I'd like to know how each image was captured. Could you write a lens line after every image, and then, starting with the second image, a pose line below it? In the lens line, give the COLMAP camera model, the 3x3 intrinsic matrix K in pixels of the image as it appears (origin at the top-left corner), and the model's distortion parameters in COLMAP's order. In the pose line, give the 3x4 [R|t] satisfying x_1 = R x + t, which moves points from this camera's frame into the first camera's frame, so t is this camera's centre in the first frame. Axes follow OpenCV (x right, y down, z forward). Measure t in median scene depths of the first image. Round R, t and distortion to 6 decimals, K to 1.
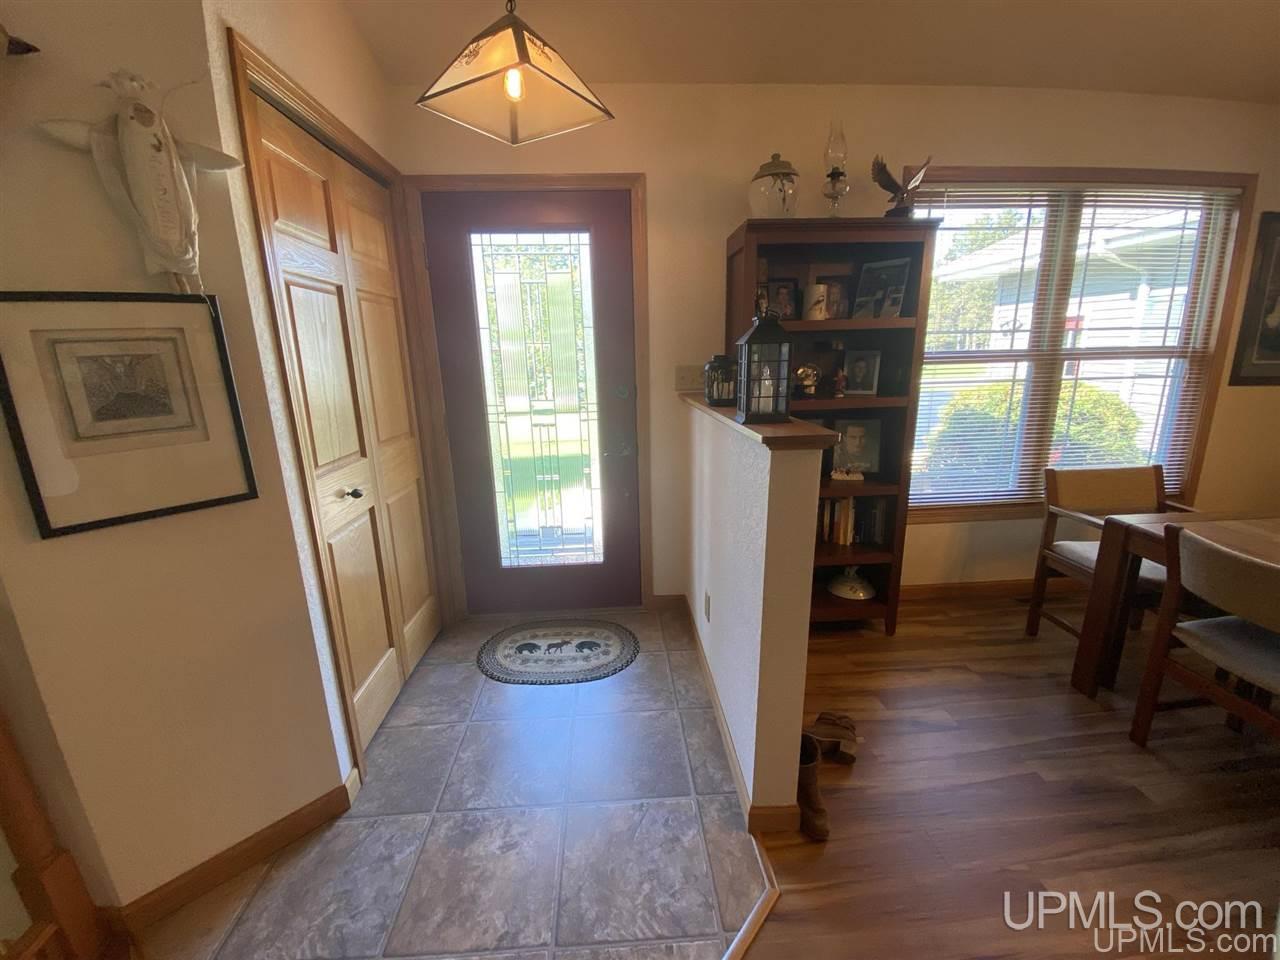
lens RADIAL K [[517.5, 0, 640.0], [0, 517.5, 480.0], [0, 0, 1]] dist [0.020745, -0.021042]
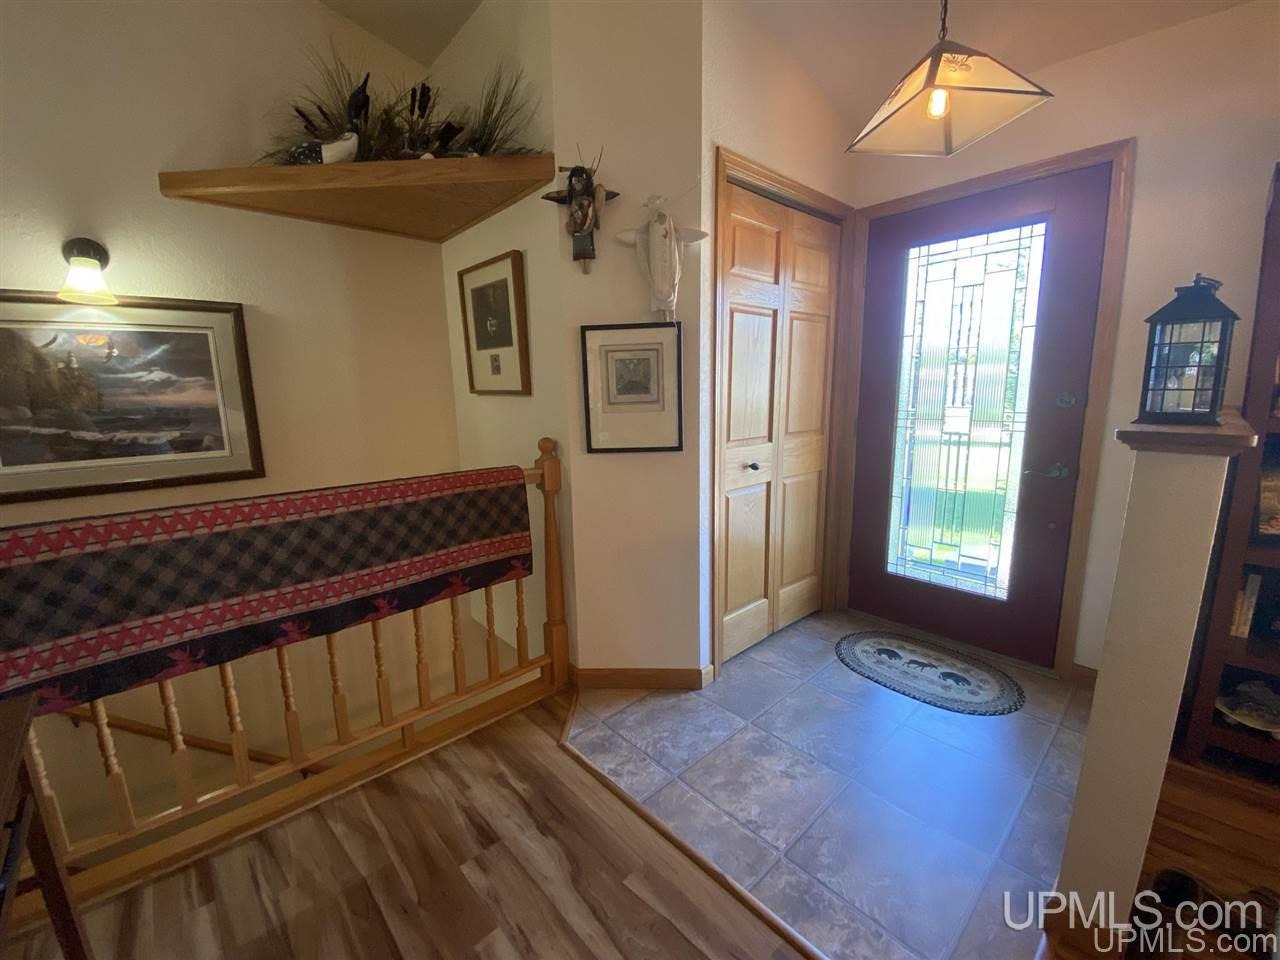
lens RADIAL K [[514.1, 0, 640.0], [0, 514.1, 480.0], [0, 0, 1]] dist [0.018383, -0.017331]
pose [[0.633617, 0.147652, -0.759427, 0.218807], [-0.179159, 0.982939, 0.041630, 0.047910], [0.752617, 0.109681, 0.649260, -0.047003]]
